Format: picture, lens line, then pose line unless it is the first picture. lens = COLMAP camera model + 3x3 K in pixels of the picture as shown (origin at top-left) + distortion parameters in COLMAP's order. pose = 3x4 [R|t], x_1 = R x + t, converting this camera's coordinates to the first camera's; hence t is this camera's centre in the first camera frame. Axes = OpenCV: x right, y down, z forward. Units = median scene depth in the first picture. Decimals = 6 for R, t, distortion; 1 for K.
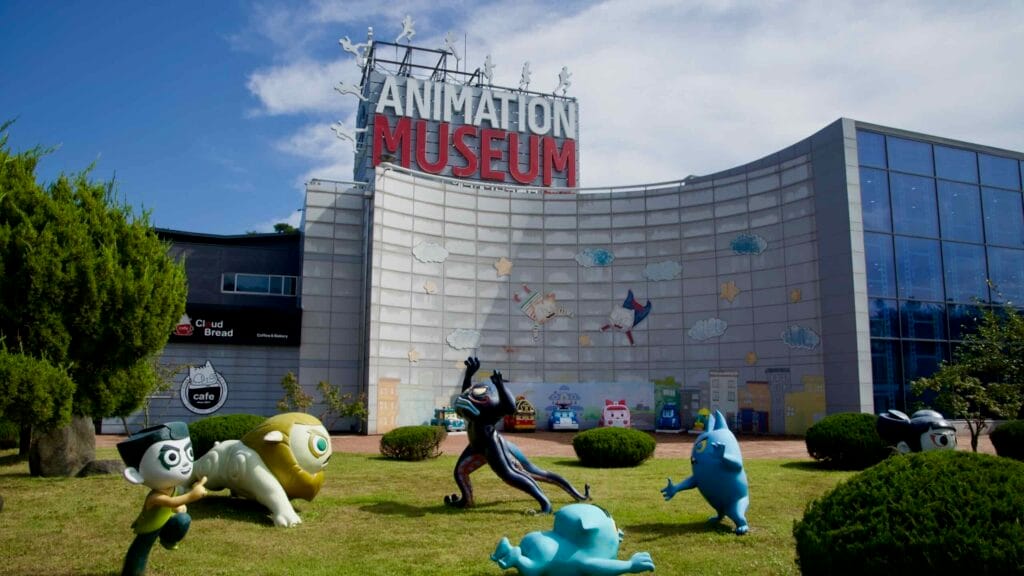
lens RADIAL K [[708.1, 0, 501.9], [0, 708.1, 303.1], [0, 0, 1]] dist [-0.086948, -0.000929]
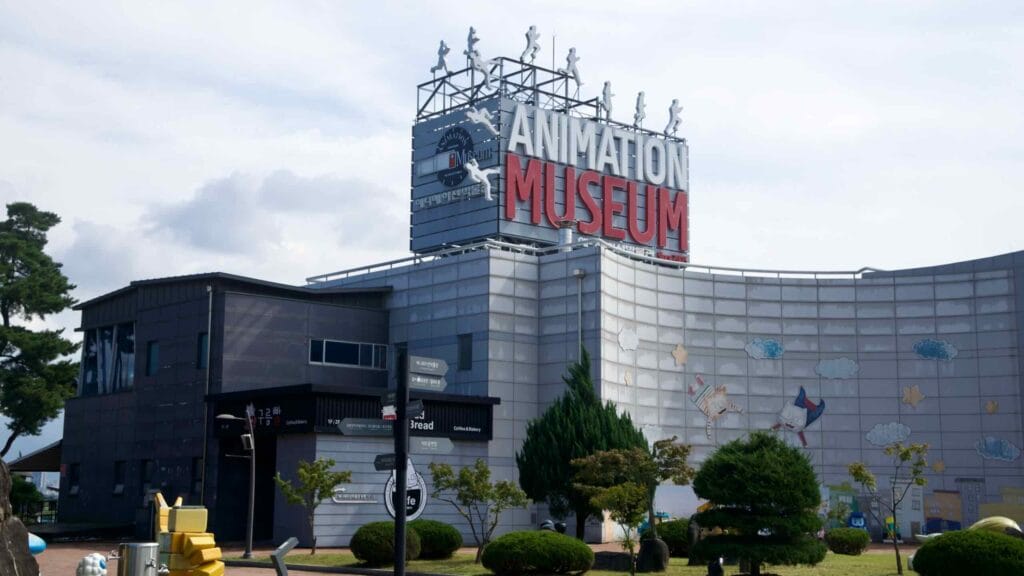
lens RADIAL K [[1396.1, 0, 514.8], [0, 1396.1, 288.7], [0, 0, 1]] dist [0.160218, 0.000000]
pose [[0.924633, 0.061134, 0.375921, -0.873491], [-0.055100, 0.998121, -0.026792, -0.077228], [-0.376853, 0.004059, 0.926264, -0.572443]]
